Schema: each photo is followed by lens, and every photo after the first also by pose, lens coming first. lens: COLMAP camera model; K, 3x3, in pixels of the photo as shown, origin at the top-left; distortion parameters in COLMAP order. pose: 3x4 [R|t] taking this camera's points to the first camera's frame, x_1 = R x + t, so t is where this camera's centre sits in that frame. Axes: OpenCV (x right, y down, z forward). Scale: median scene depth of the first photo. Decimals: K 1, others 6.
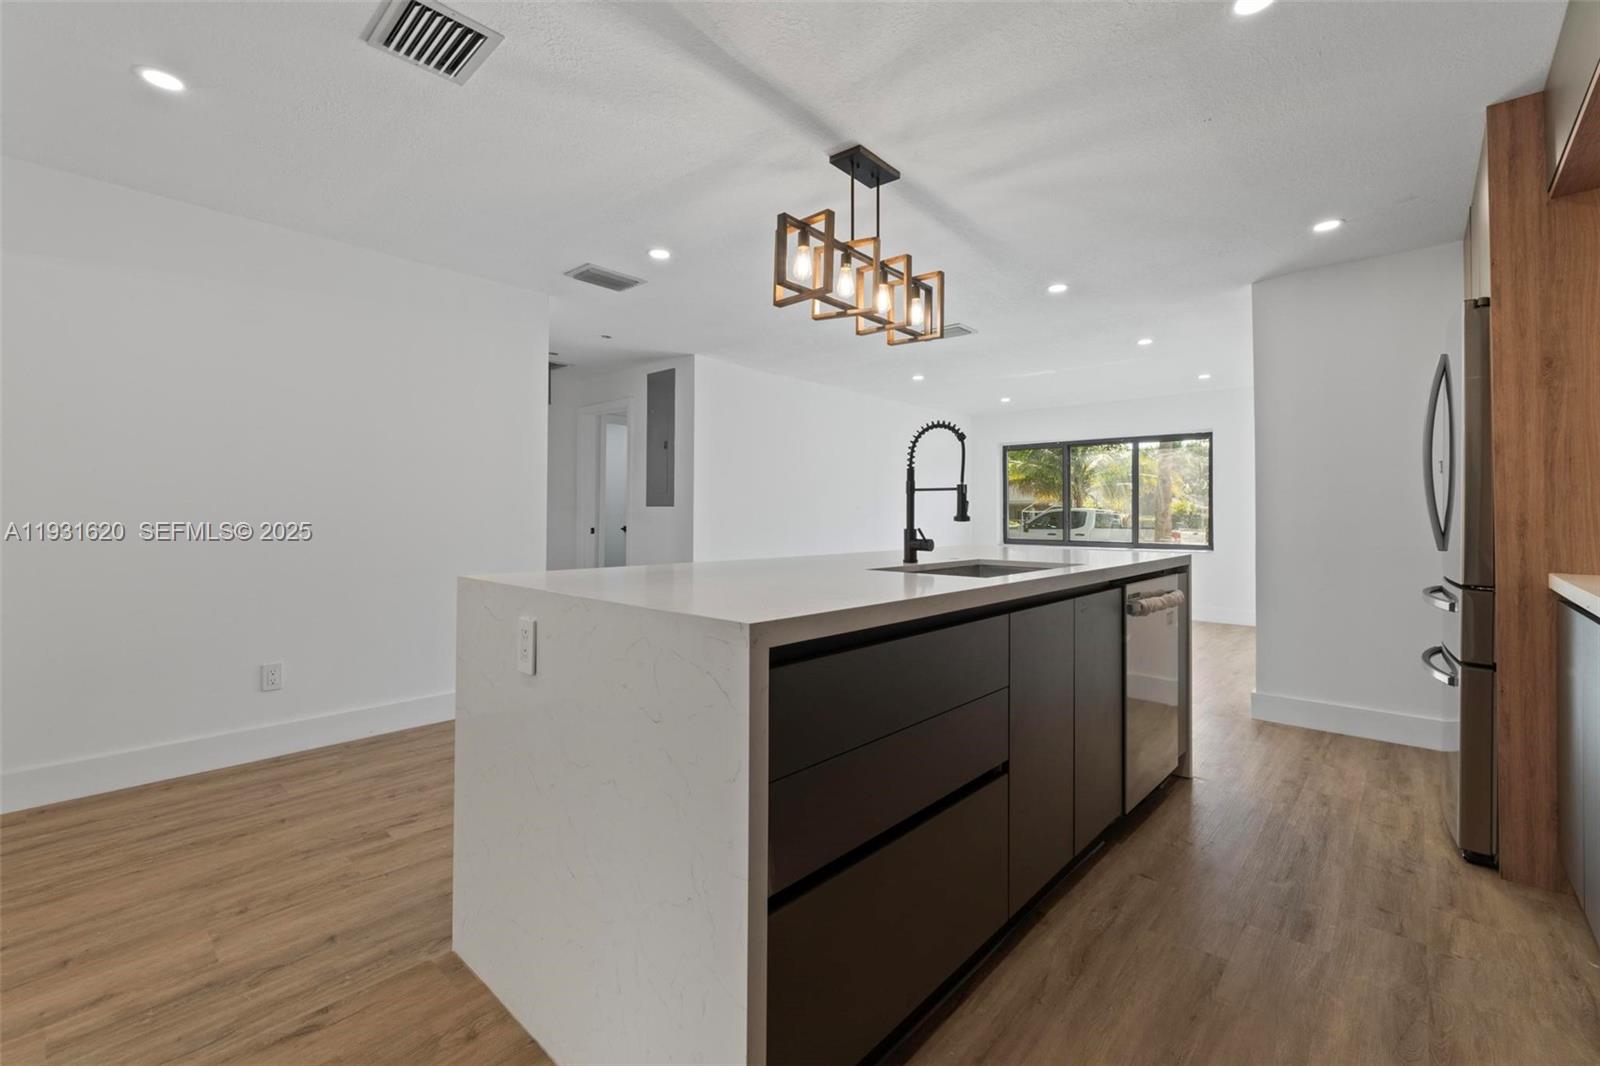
lens RADIAL K [[685.6, 0, 807.3], [0, 685.6, 510.9], [0, 0, 1]] dist [-0.000323, -0.000236]
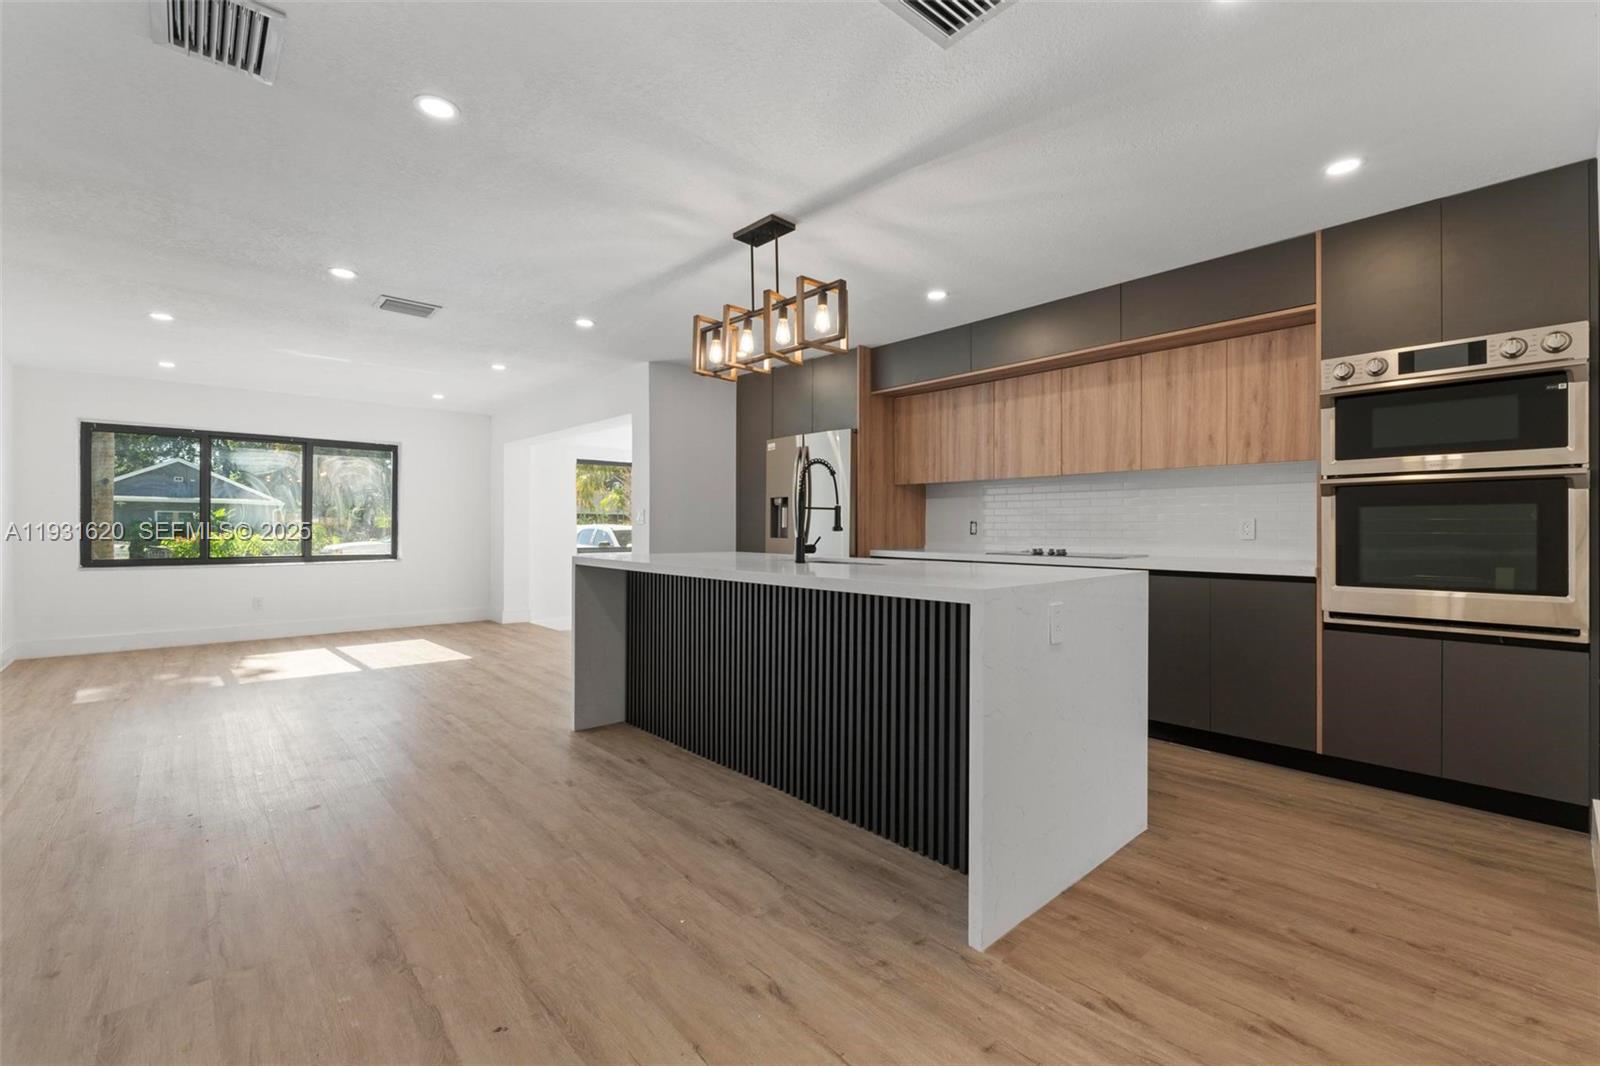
lens RADIAL K [[683.2, 0, 800.0], [0, 683.2, 533.0], [0, 0, 1]] dist [-0.003512, -0.000378]
pose [[0.093815, -0.013610, 0.995497, -1.232644], [-0.006394, 0.999878, 0.014273, -0.000784], [-0.995569, -0.007704, 0.093717, 0.937812]]
